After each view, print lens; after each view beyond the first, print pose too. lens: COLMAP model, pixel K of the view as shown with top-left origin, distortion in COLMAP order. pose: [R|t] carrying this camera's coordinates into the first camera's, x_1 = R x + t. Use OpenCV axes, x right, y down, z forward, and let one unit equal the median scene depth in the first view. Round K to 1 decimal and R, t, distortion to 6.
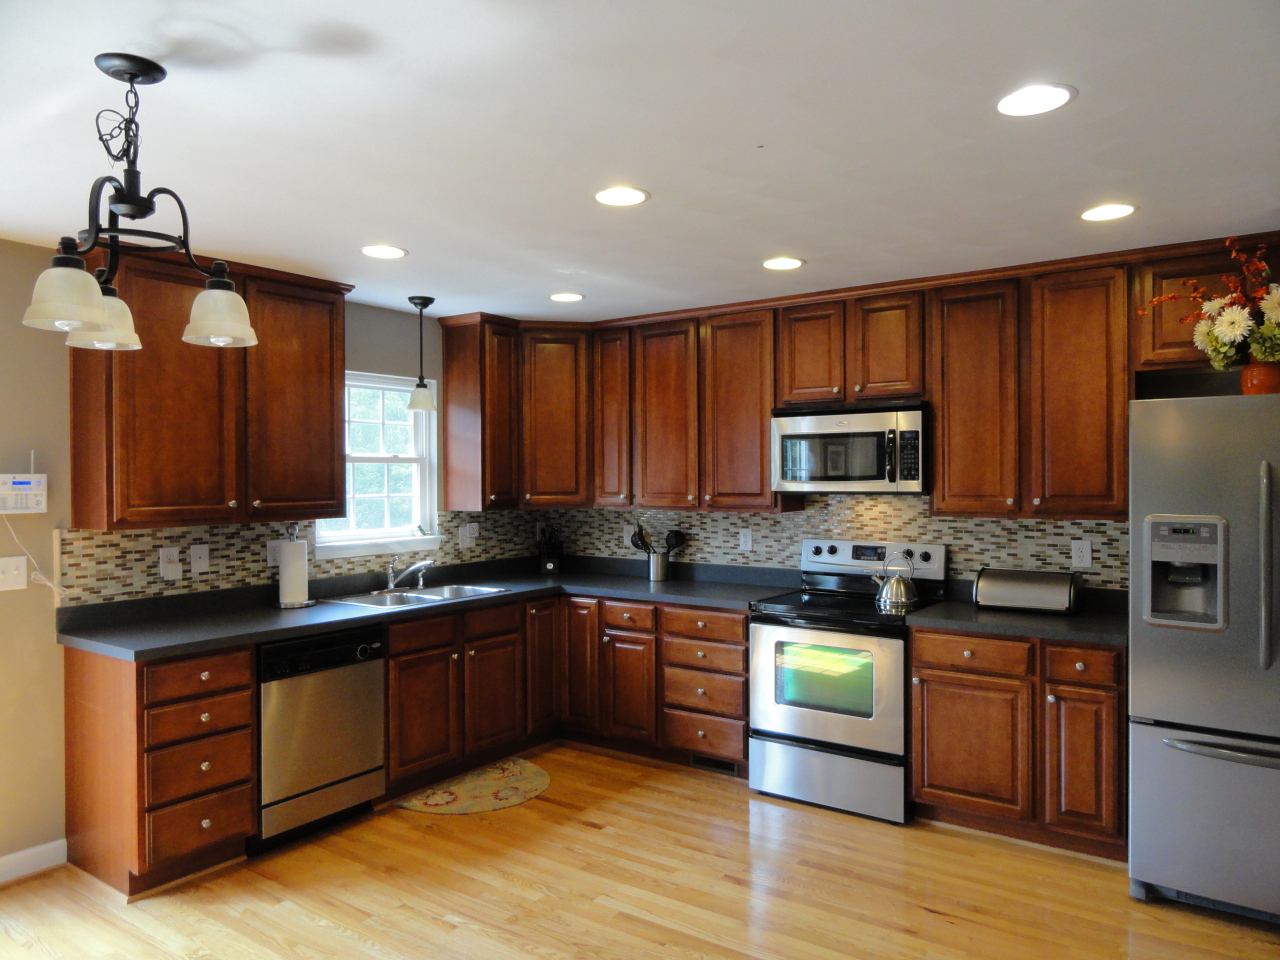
lens RADIAL K [[897.9, 0, 640.0], [0, 897.9, 480.0], [0, 0, 1]] dist [-0.007242, 0.001756]
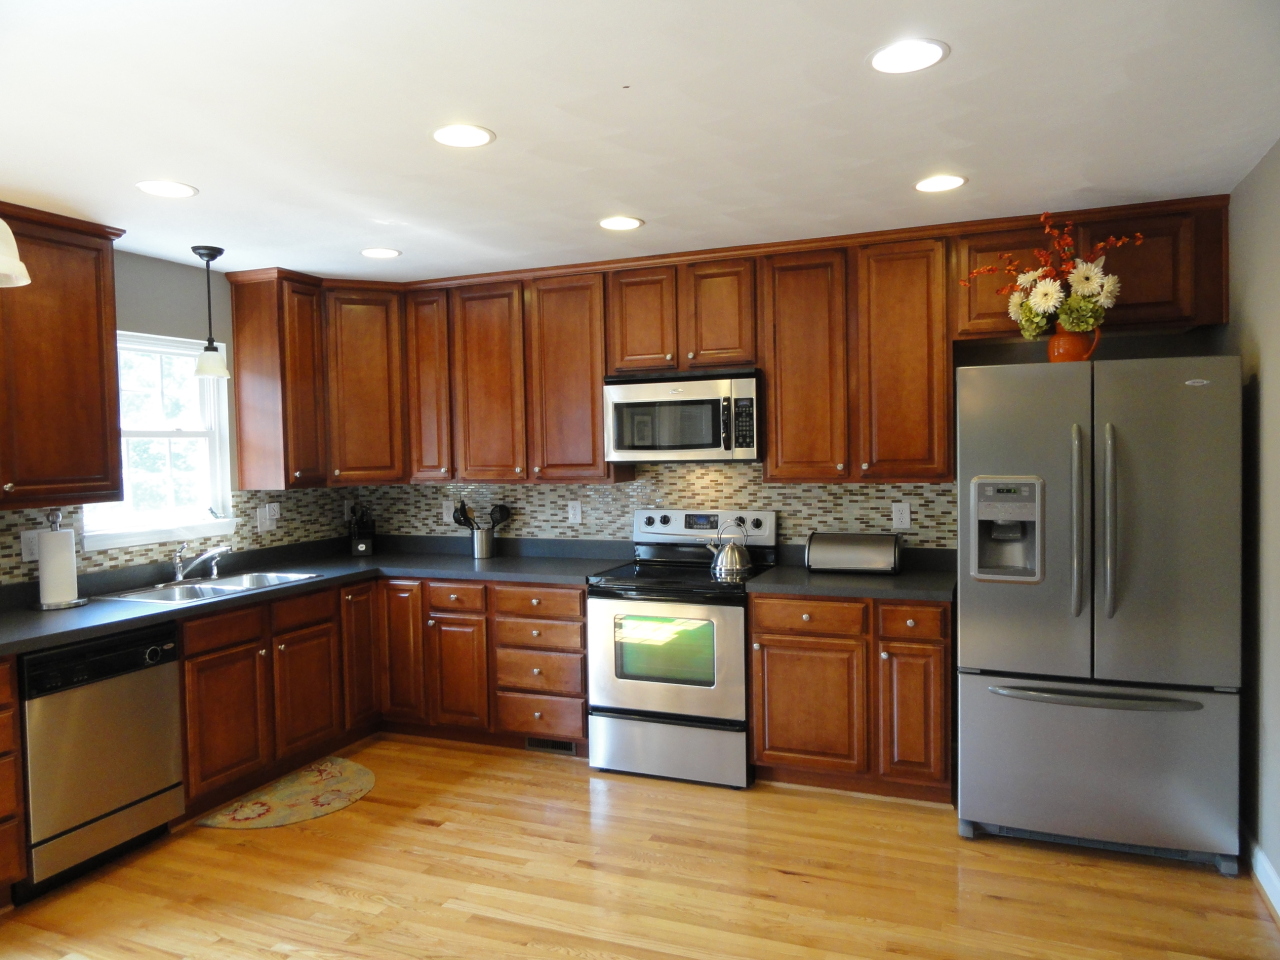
lens RADIAL K [[897.9, 0, 640.0], [0, 897.9, 480.0], [0, 0, 1]] dist [-0.007242, 0.001756]
pose [[0.972855, -0.023060, 0.230262, -0.043439], [0.016184, 0.999366, 0.031709, 0.002557], [-0.230848, -0.027122, 0.972612, 0.049716]]
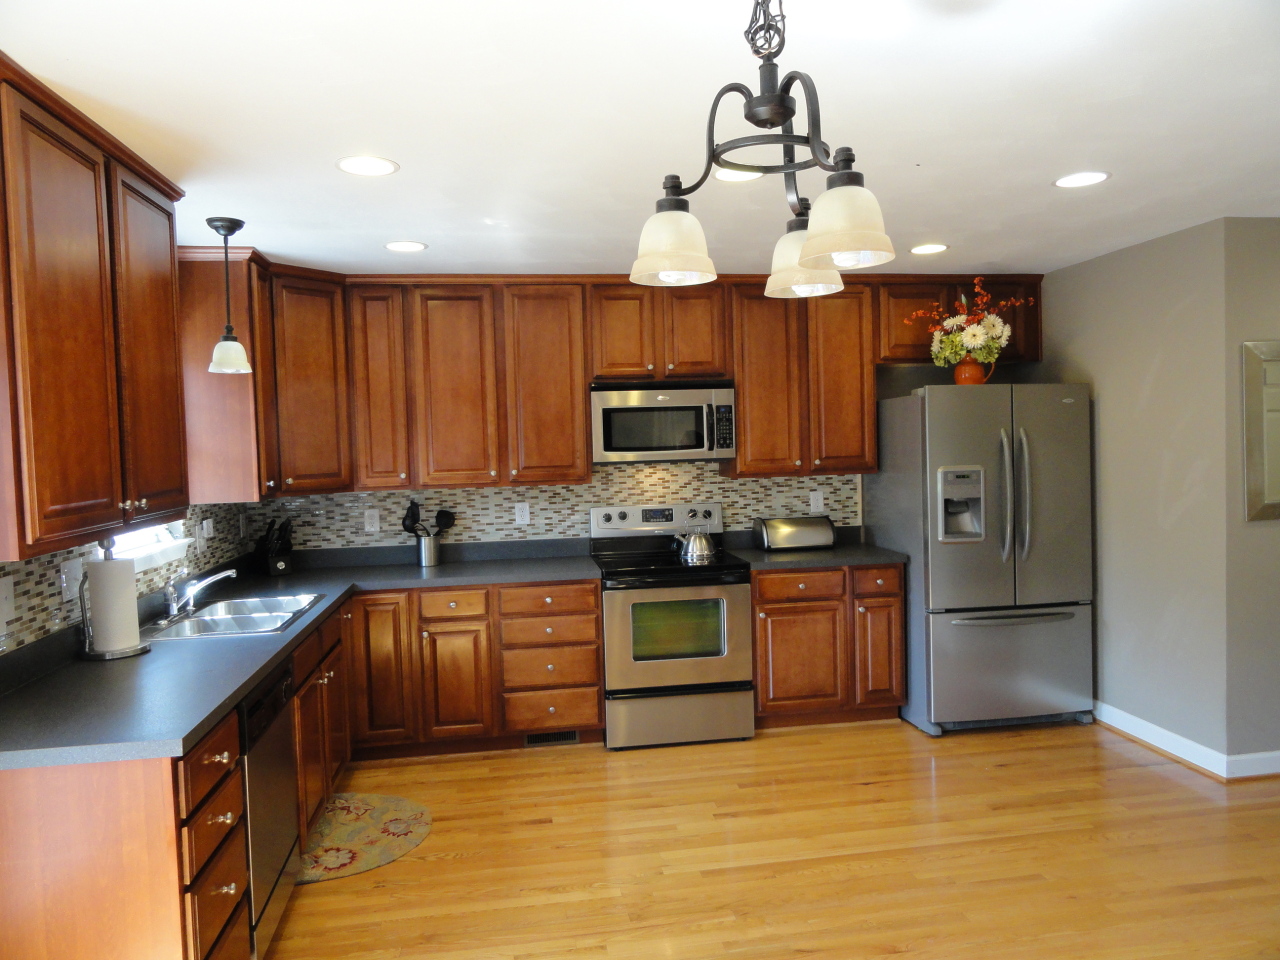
lens RADIAL K [[897.9, 0, 640.0], [0, 897.9, 480.0], [0, 0, 1]] dist [-0.007242, 0.001756]
pose [[0.709532, -0.046351, 0.703147, -0.584489], [0.028331, 0.998904, 0.037259, -0.004917], [-0.704103, -0.006515, 0.710068, 0.243878]]
